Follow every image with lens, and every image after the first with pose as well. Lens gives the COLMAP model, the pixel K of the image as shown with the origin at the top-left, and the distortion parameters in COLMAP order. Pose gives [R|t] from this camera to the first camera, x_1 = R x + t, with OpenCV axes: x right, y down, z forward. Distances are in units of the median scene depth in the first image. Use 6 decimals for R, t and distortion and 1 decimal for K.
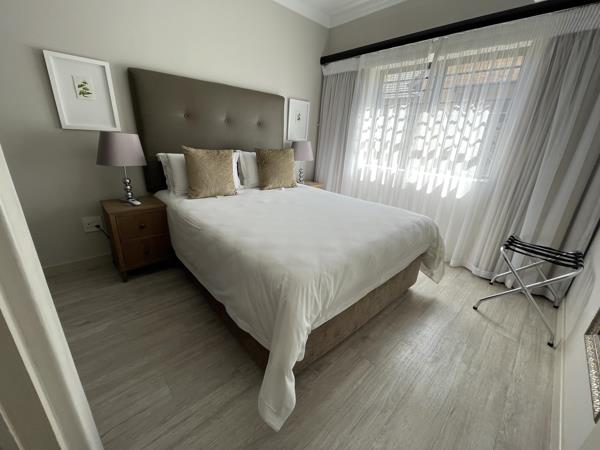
lens RADIAL K [[240.4, 0, 299.5], [0, 240.4, 222.4], [0, 0, 1]] dist [-0.000482, -0.000296]
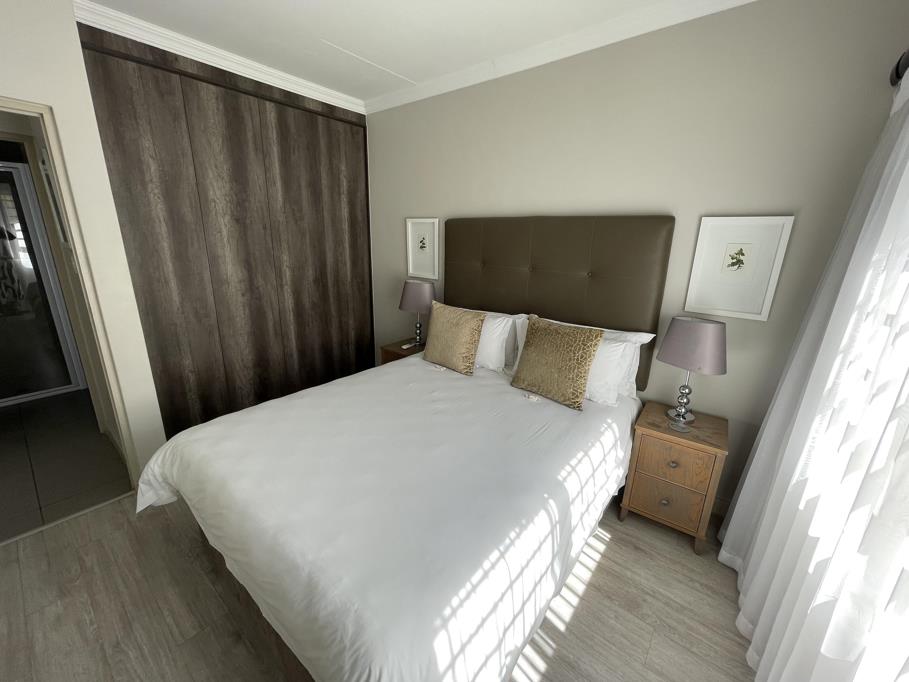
lens RADIAL K [[364.2, 0, 453.7], [0, 364.2, 337.1], [0, 0, 1]] dist [-0.000482, -0.000296]
pose [[0.141358, 0.219652, -0.965283, 0.887884], [-0.345354, 0.924758, 0.159856, -0.461875], [0.927765, 0.310767, 0.206580, 0.895622]]
